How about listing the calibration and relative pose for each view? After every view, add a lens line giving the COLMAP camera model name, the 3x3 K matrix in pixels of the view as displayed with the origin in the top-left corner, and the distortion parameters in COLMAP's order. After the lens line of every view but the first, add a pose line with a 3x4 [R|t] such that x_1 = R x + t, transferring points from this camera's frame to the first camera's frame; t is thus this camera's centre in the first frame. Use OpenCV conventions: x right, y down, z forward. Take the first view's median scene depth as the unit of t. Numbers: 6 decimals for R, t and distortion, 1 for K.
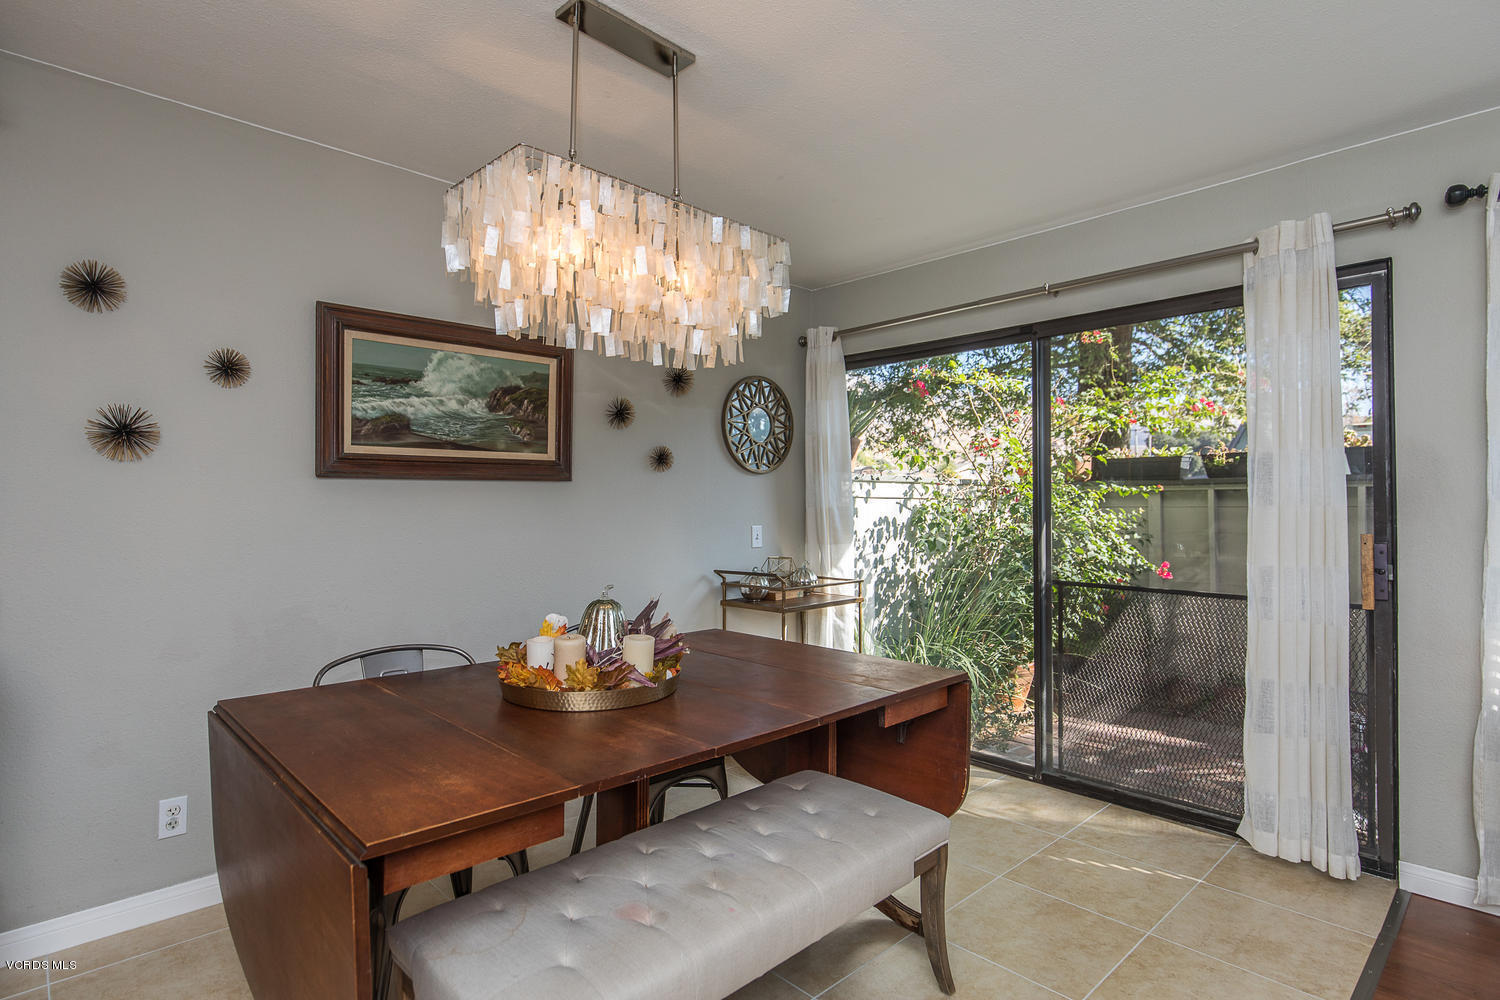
lens RADIAL K [[783.5, 0, 752.4], [0, 783.5, 499.4], [0, 0, 1]] dist [-0.010917, 0.002158]
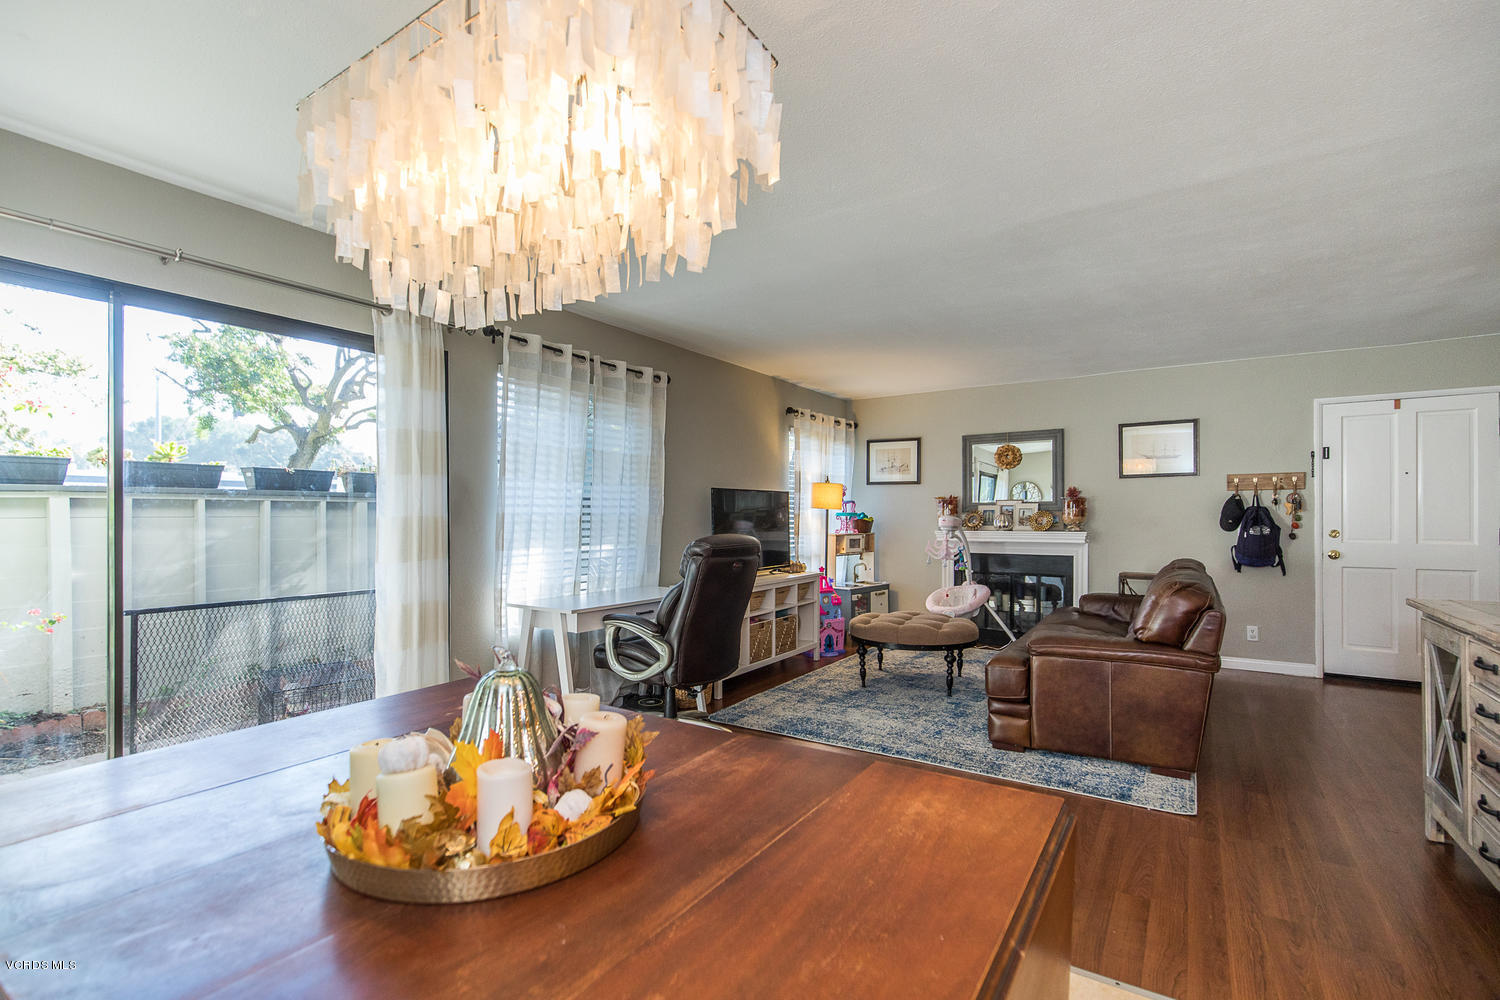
lens RADIAL K [[684.8, 0, 747.6], [0, 684.8, 514.7], [0, 0, 1]] dist [-0.002158, -0.001365]
pose [[-0.230998, -0.002699, 0.972951, -0.486515], [-0.005725, 0.999983, 0.001415, 0.001262], [-0.972937, -0.005244, -0.231009, 0.596344]]
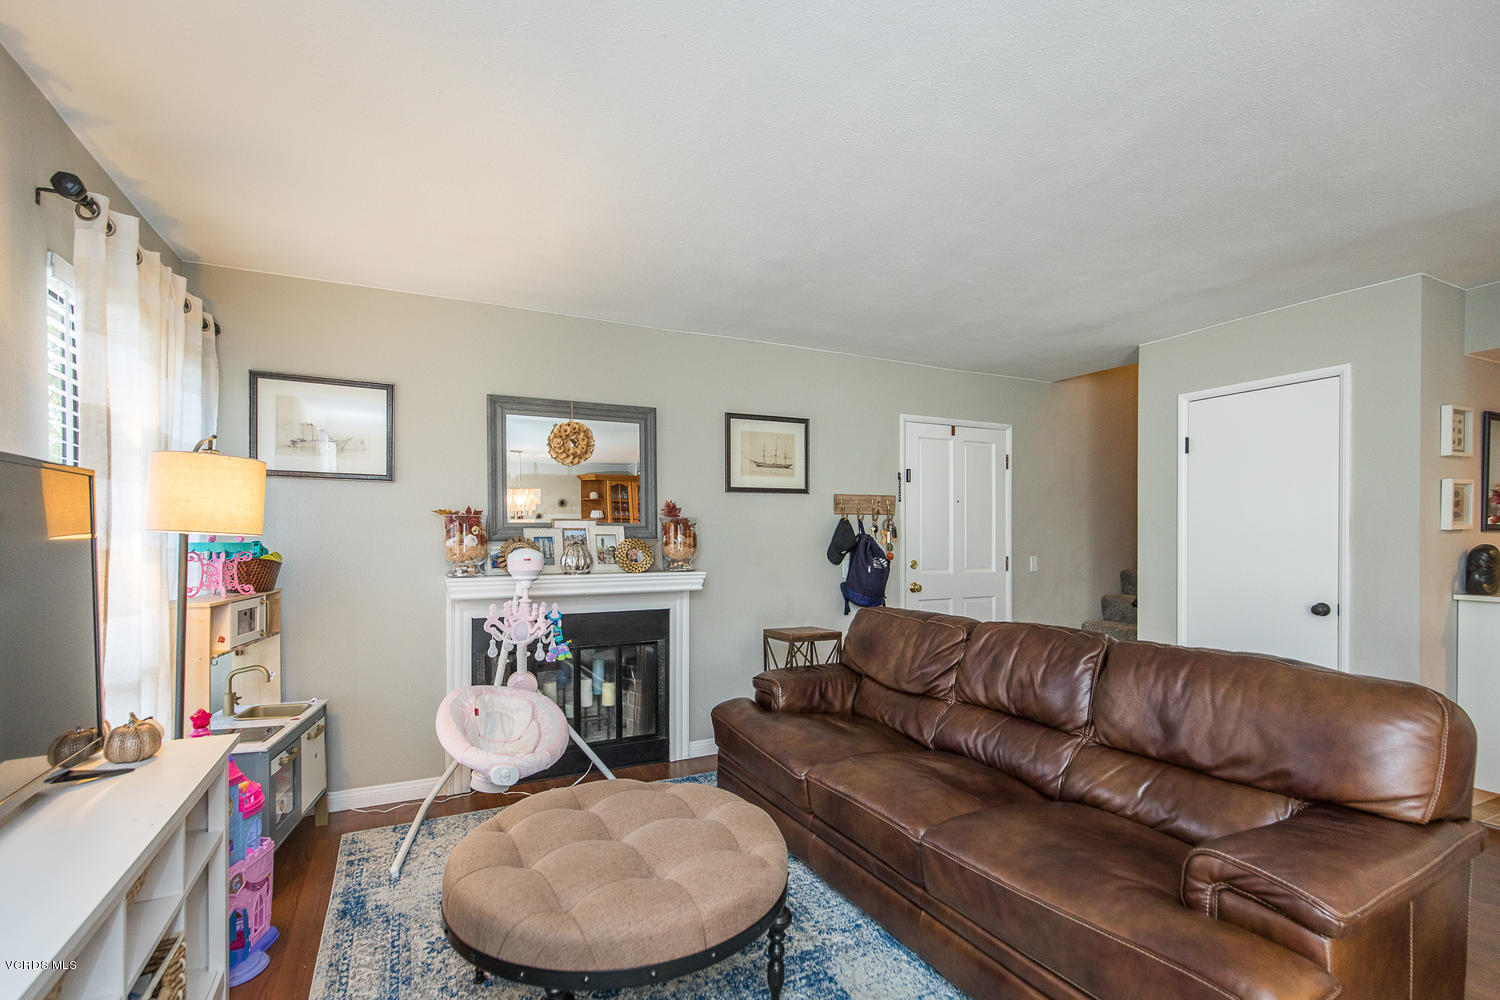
lens RADIAL K [[684.8, 0, 740.9], [0, 684.8, 546.9], [0, 0, 1]] dist [-0.002158, -0.001365]
pose [[-0.953278, -0.008620, 0.301973, 0.685408], [-0.005844, 0.999932, 0.010096, -0.010587], [-0.302039, 0.007860, -0.953263, 0.394549]]
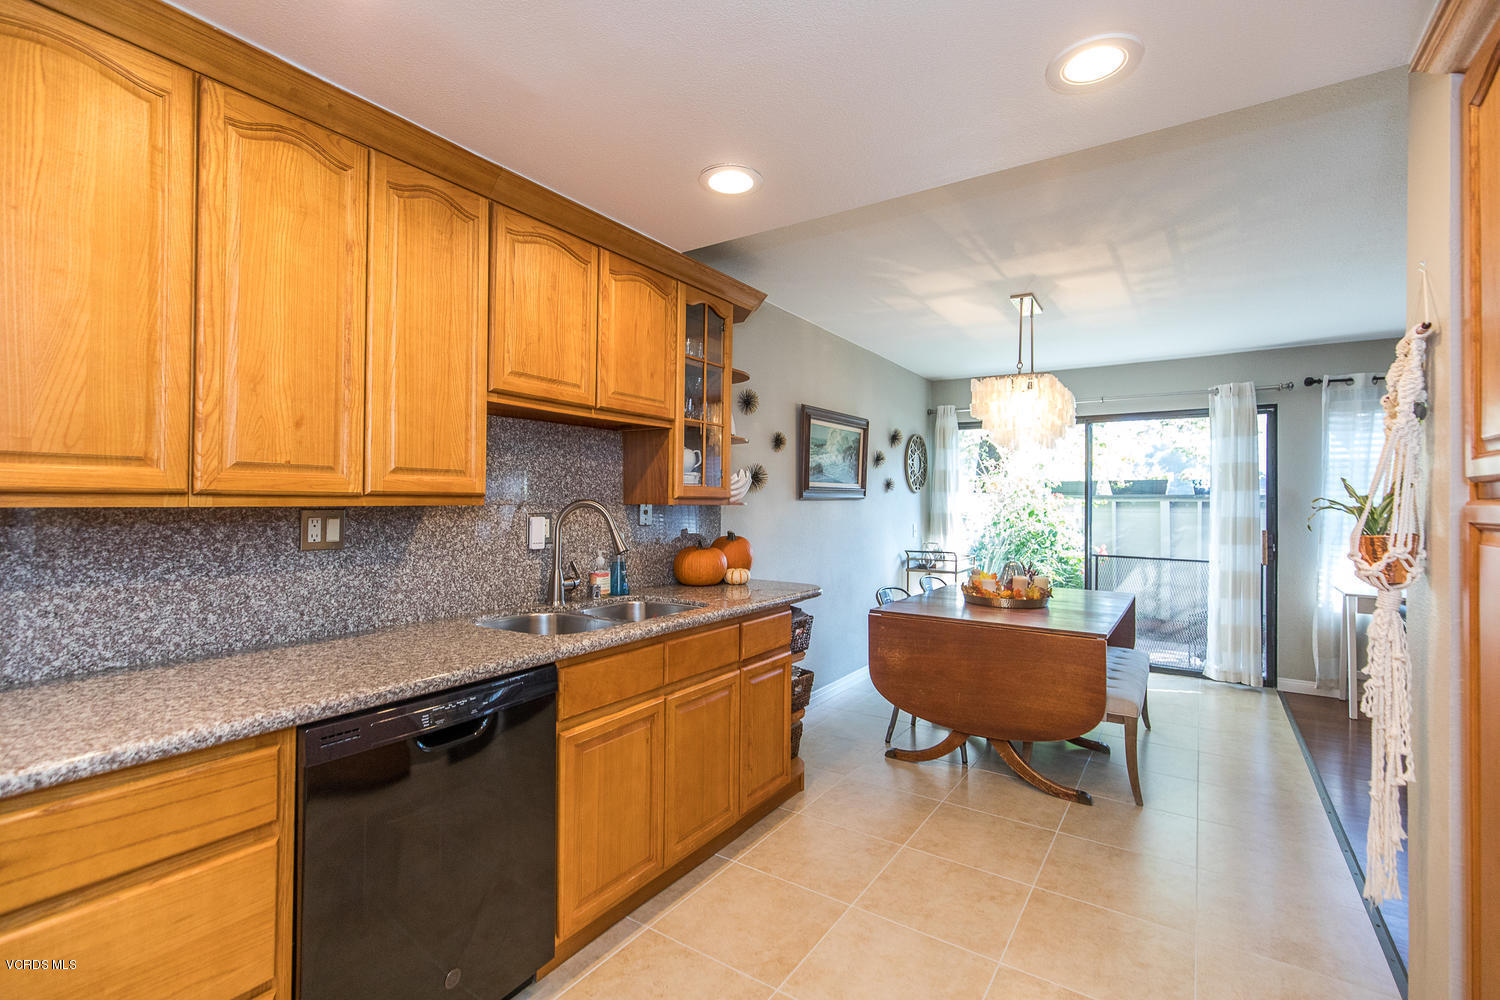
lens RADIAL K [[684.8, 0, 753.4], [0, 684.8, 495.7], [0, 0, 1]] dist [-0.002158, -0.001365]
pose [[0.973884, 0.008500, 0.226885, -0.846157], [-0.009073, 0.999958, 0.001485, -0.032042], [-0.226863, -0.003504, 0.973920, -0.436151]]
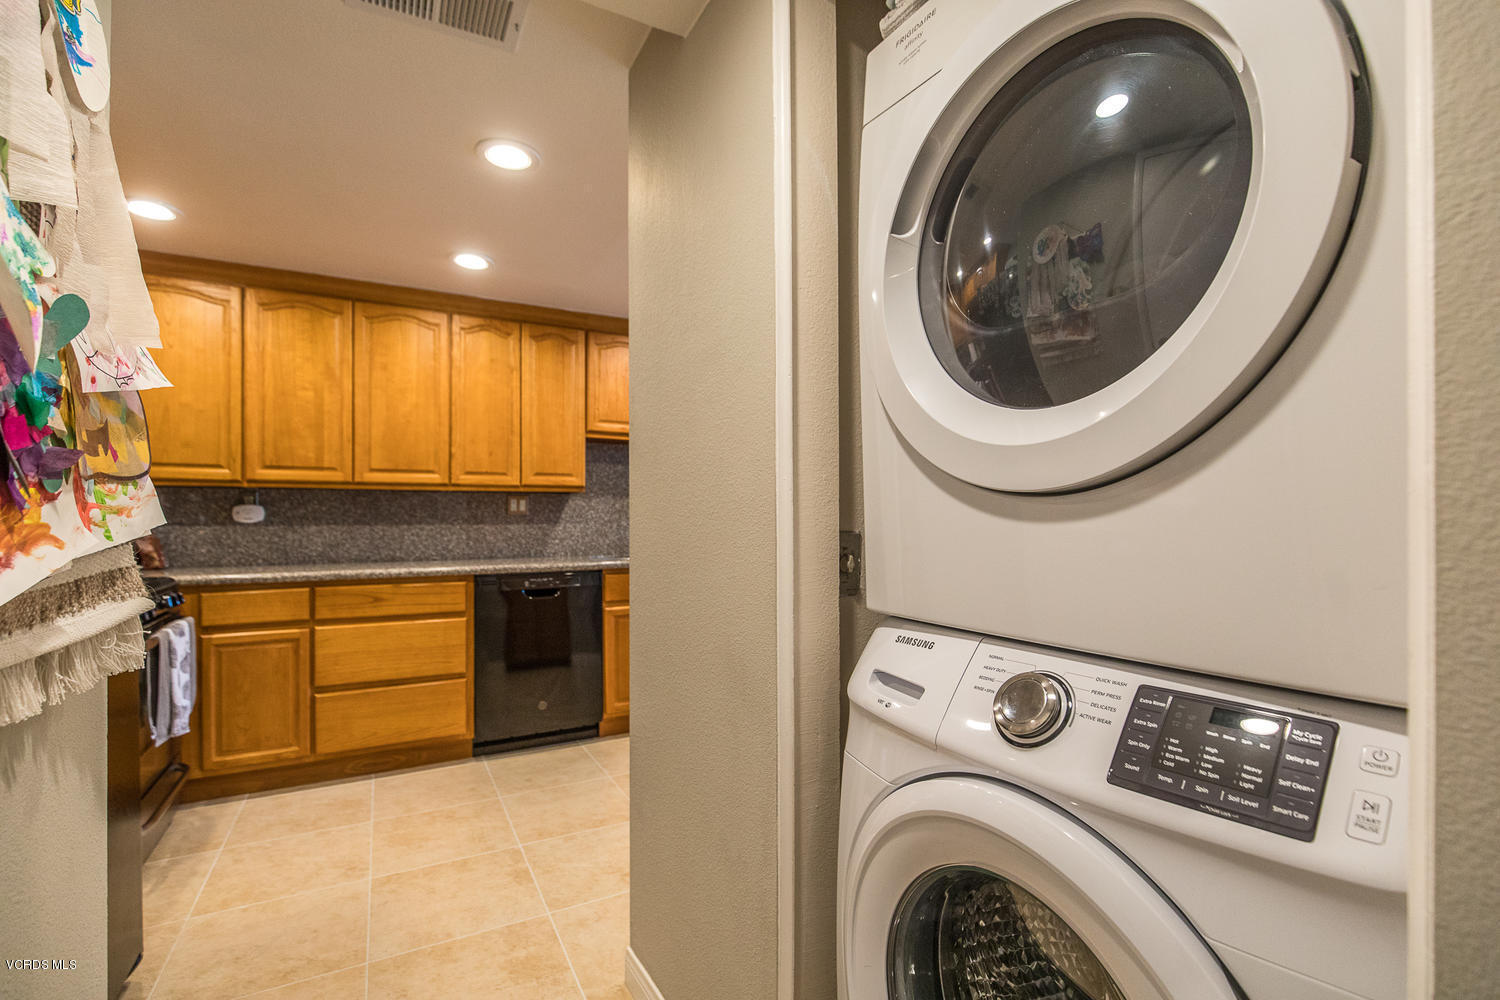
lens RADIAL K [[684.8, 0, 729.0], [0, 684.8, 517.9], [0, 0, 1]] dist [-0.002158, -0.001365]
pose [[0.961243, -0.002779, -0.275687, -0.372637], [0.005118, 0.999957, 0.007764, 0.017303], [0.275654, -0.008874, 0.961216, -0.848107]]
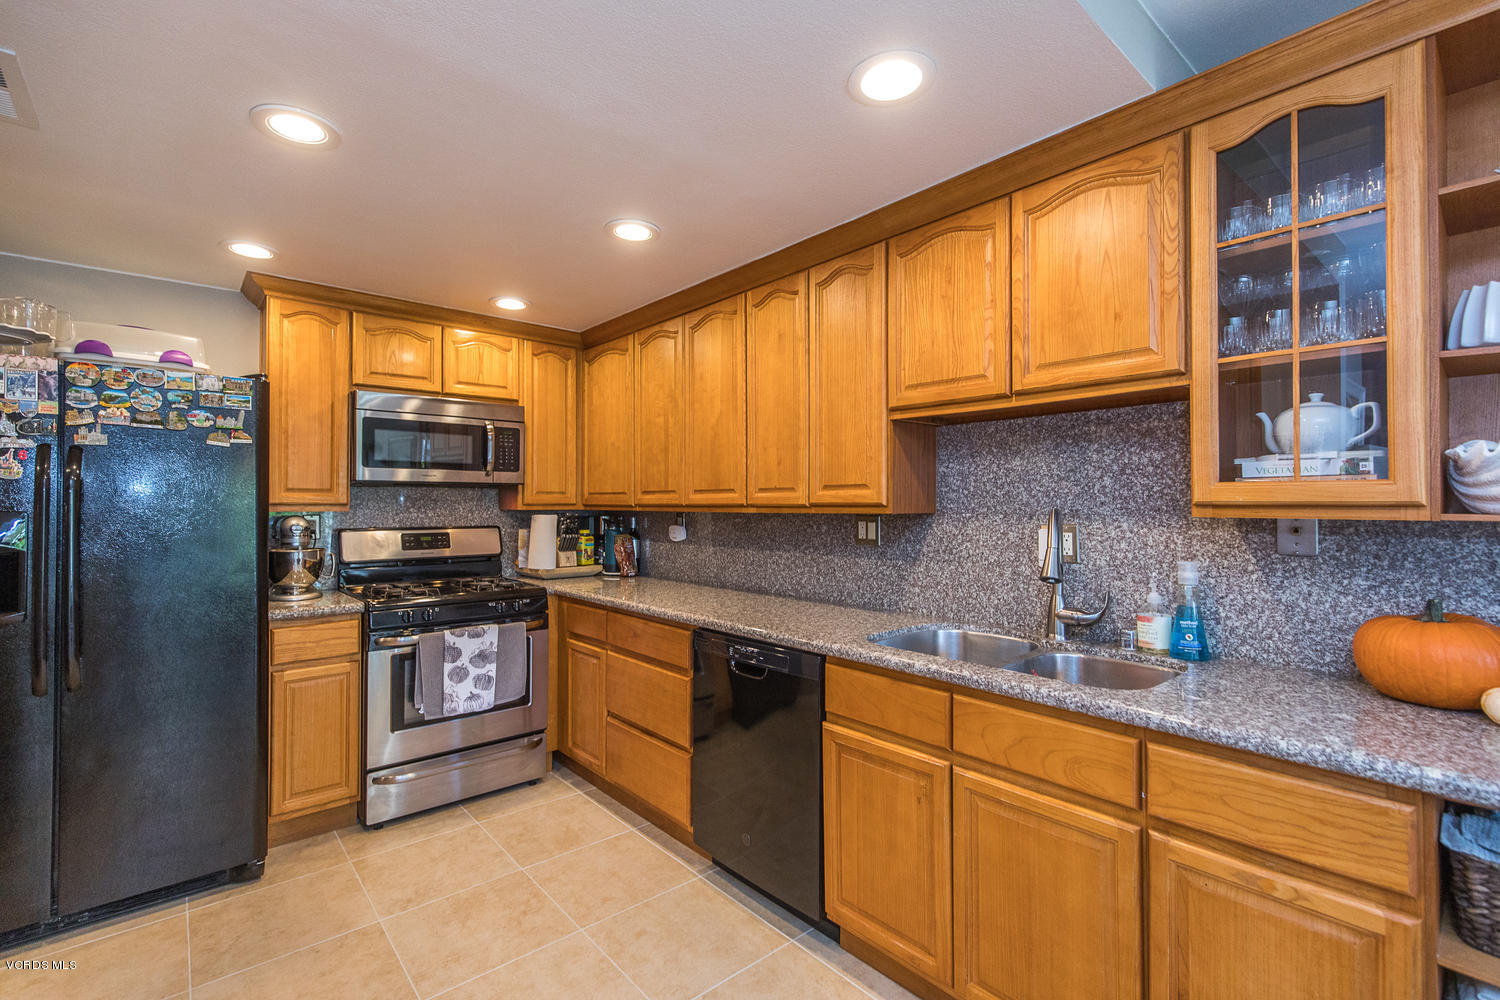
lens RADIAL K [[668.4, 0, 748.8], [0, 668.4, 498.4], [0, 0, 1]] dist [0.004439, -0.001650]
pose [[-0.044508, -0.011160, -0.998947, -0.251021], [0.008174, 0.999900, -0.011535, -0.028768], [0.998976, -0.008679, -0.044412, 0.121455]]
